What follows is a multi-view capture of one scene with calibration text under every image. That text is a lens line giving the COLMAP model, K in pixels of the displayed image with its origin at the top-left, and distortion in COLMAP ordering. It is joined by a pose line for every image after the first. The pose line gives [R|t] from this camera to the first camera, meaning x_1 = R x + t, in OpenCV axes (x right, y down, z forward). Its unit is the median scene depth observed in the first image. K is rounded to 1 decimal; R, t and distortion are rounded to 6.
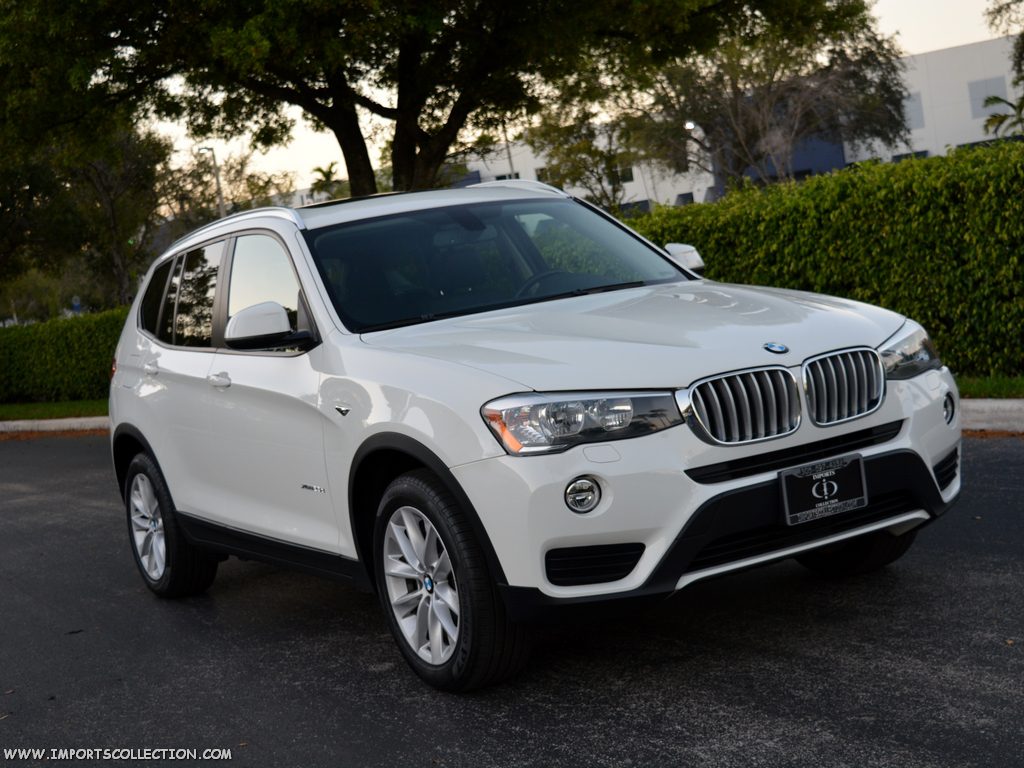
lens RADIAL K [[1478.7, 0, 512.0], [0, 1478.7, 384.0], [0, 0, 1]] dist [-0.080450, -0.041990]
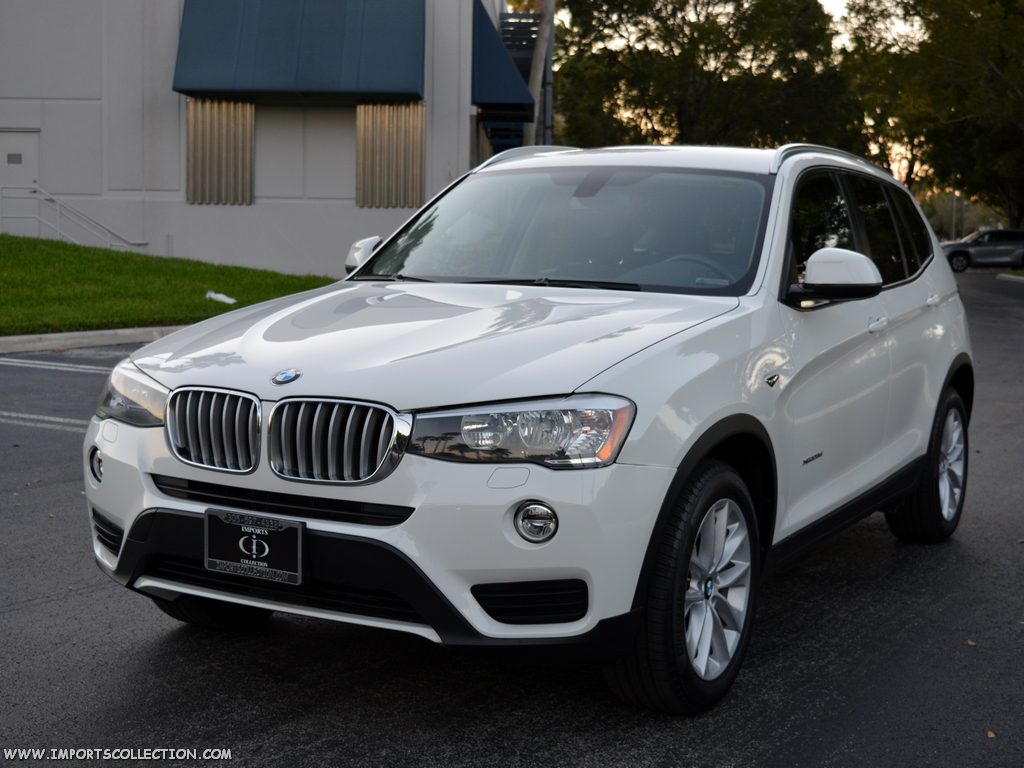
lens RADIAL K [[1478.7, 0, 512.0], [0, 1478.7, 384.0], [0, 0, 1]] dist [-0.080450, -0.041990]
pose [[0.522466, 0.238169, -0.818721, 0.756898], [-0.164975, 0.970289, 0.176983, -0.154750], [0.836548, 0.042601, 0.546235, 0.500832]]
